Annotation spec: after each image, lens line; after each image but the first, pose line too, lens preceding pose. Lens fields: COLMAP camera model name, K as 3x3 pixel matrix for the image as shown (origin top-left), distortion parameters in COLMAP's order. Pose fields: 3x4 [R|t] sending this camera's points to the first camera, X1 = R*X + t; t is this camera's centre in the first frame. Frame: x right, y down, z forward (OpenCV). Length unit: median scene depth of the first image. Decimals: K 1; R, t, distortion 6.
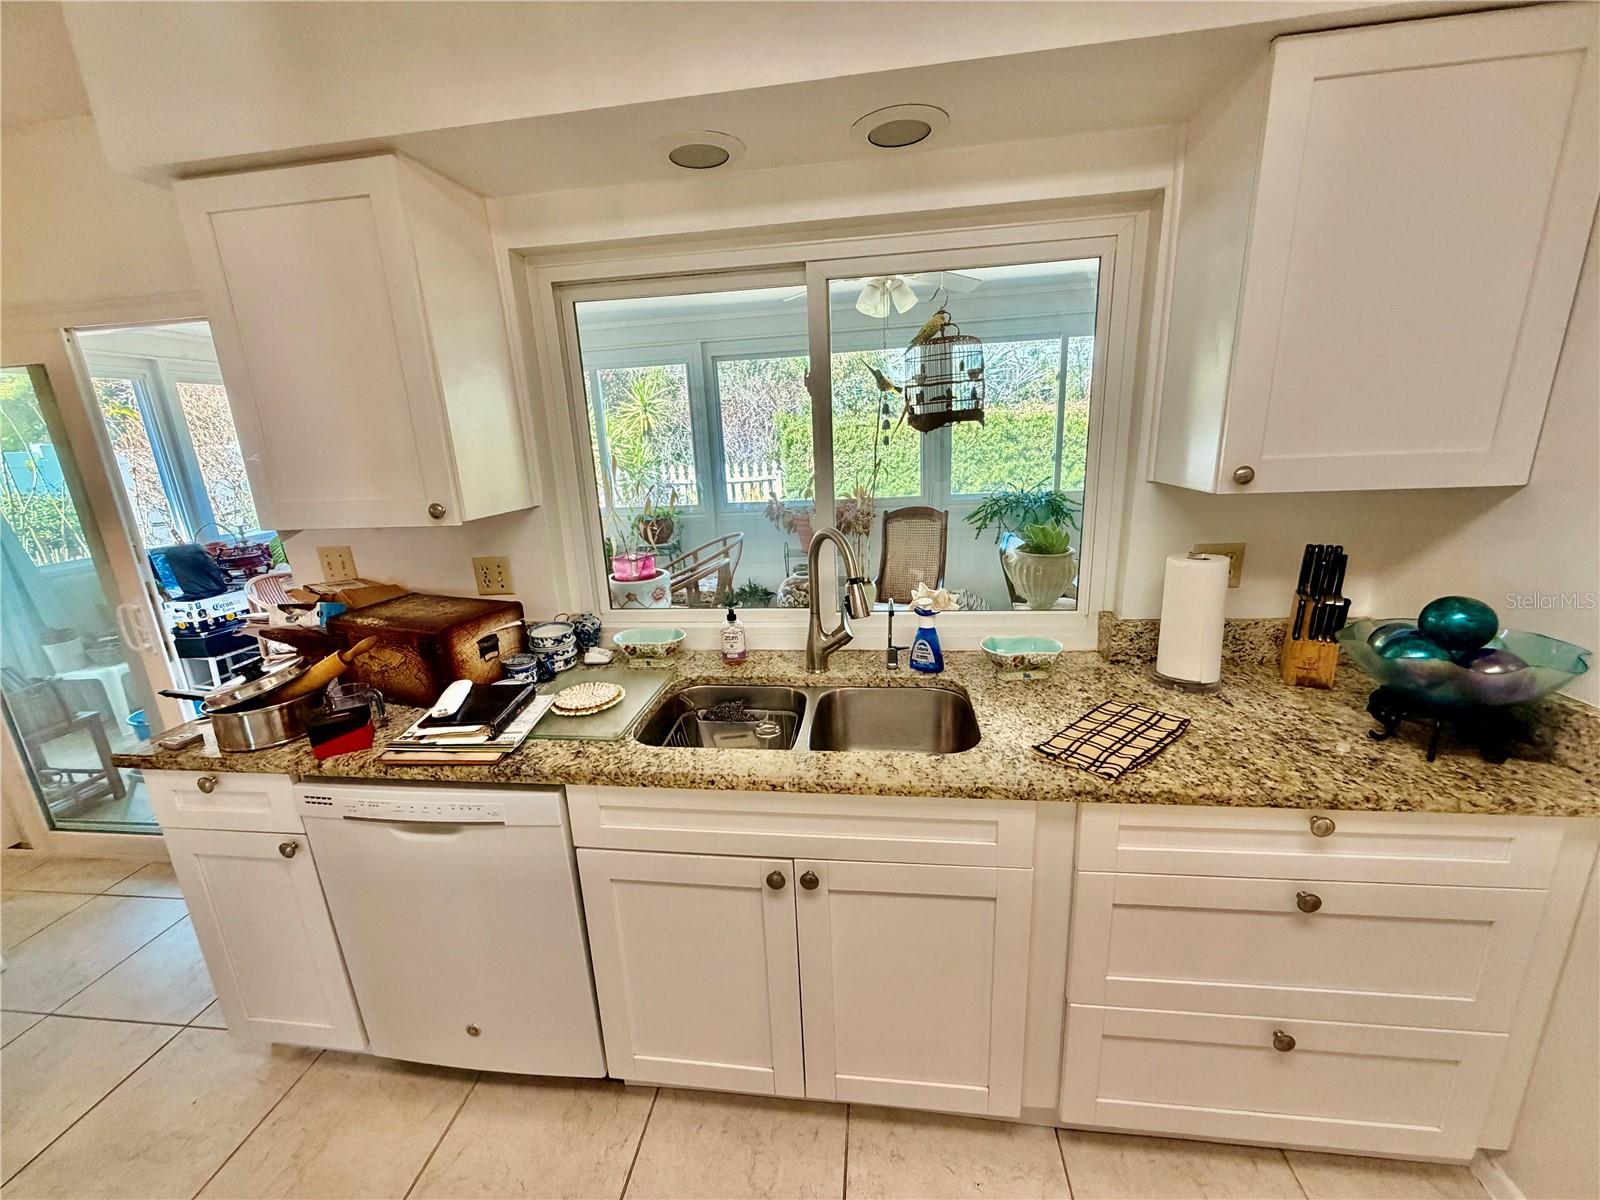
lens RADIAL K [[636.8, 0, 794.4], [0, 636.8, 602.2], [0, 0, 1]] dist [0.001335, 0.000254]
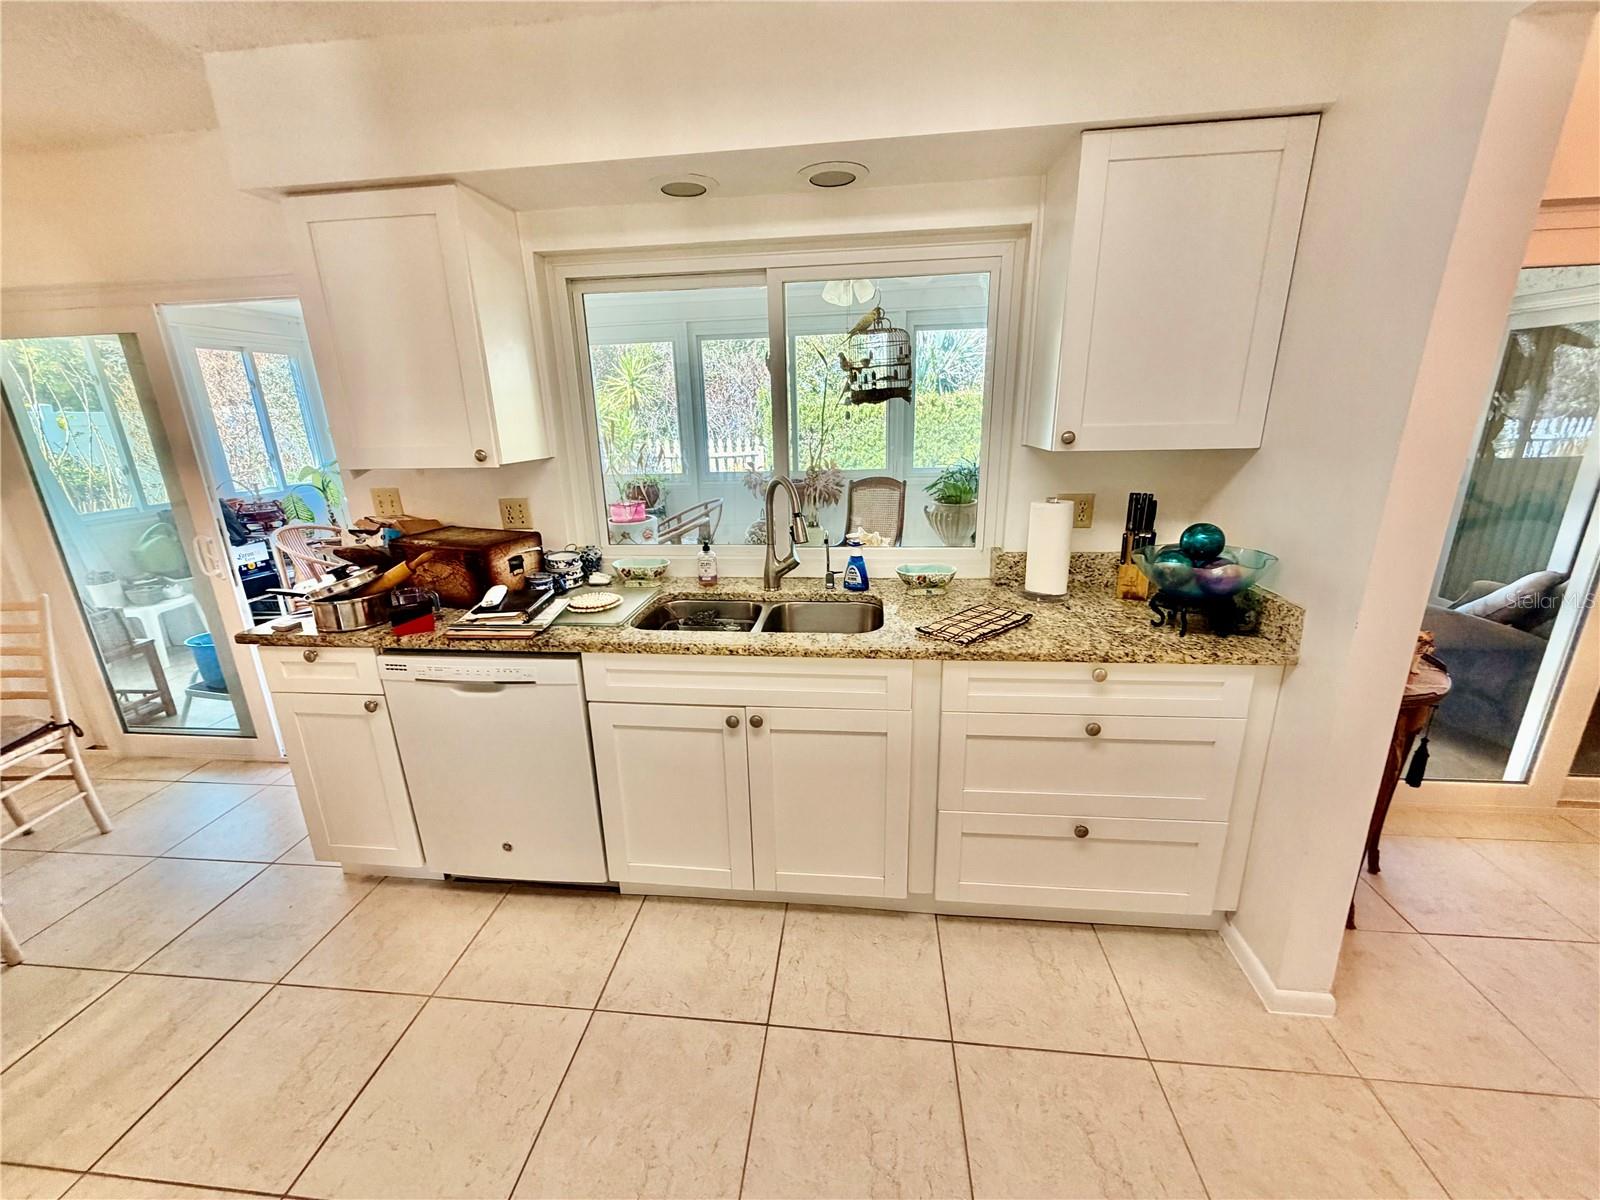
lens RADIAL K [[638.6, 0, 793.1], [0, 638.6, 601.0], [0, 0, 1]] dist [0.001399, 0.000085]
pose [[0.999636, 0.015106, 0.022352, 0.057726], [-0.015724, 0.999491, 0.027740, 0.109387], [-0.021922, -0.028081, 0.999365, -0.339027]]
